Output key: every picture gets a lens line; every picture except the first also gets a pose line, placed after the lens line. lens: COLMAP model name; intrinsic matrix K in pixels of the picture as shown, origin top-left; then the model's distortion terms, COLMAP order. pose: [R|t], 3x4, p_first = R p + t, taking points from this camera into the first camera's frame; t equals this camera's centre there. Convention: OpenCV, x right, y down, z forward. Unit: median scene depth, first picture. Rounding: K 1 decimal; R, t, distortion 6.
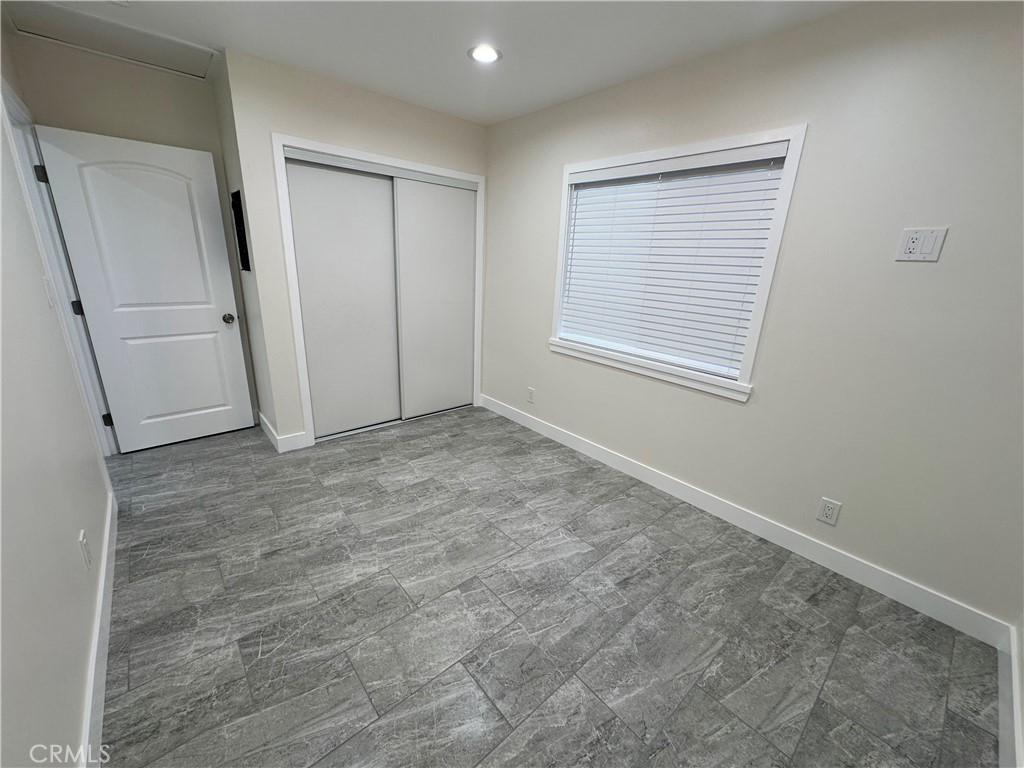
lens RADIAL K [[407.7, 0, 511.6], [0, 407.7, 382.2], [0, 0, 1]] dist [-0.001195, 0.000364]
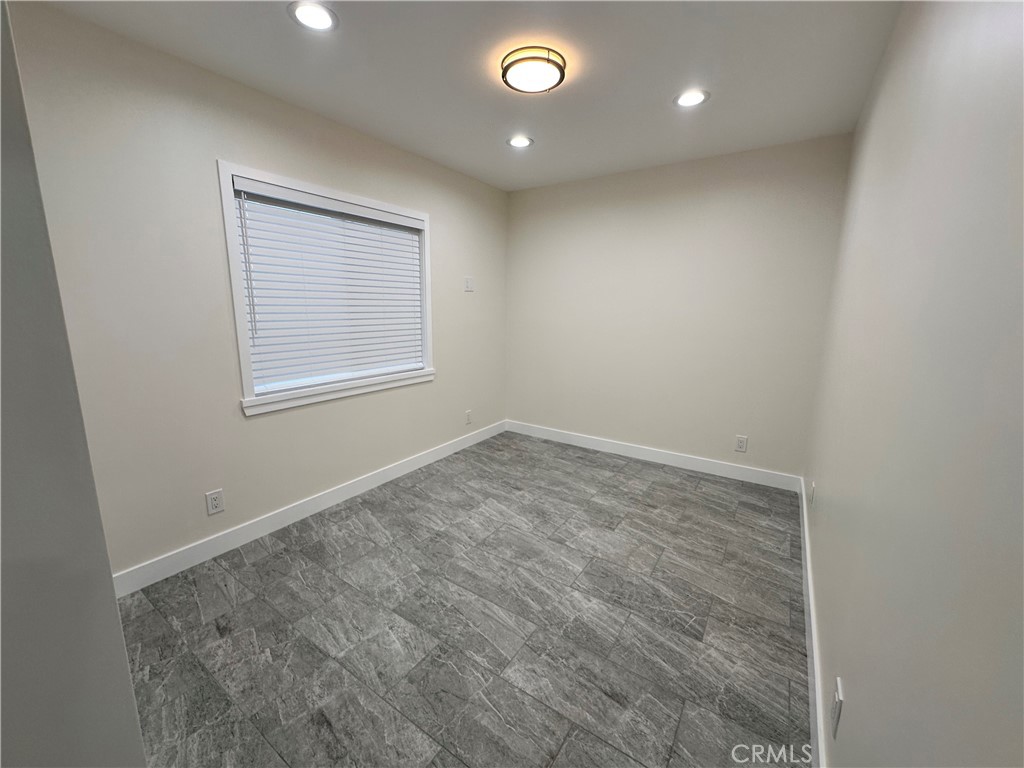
lens RADIAL K [[407.7, 0, 511.6], [0, 407.7, 382.2], [0, 0, 1]] dist [-0.001195, 0.000364]
pose [[-0.255053, -0.224909, 0.940406, -1.082957], [0.259702, 0.920902, 0.290679, -0.353982], [-0.931398, 0.318364, -0.176470, 1.106104]]
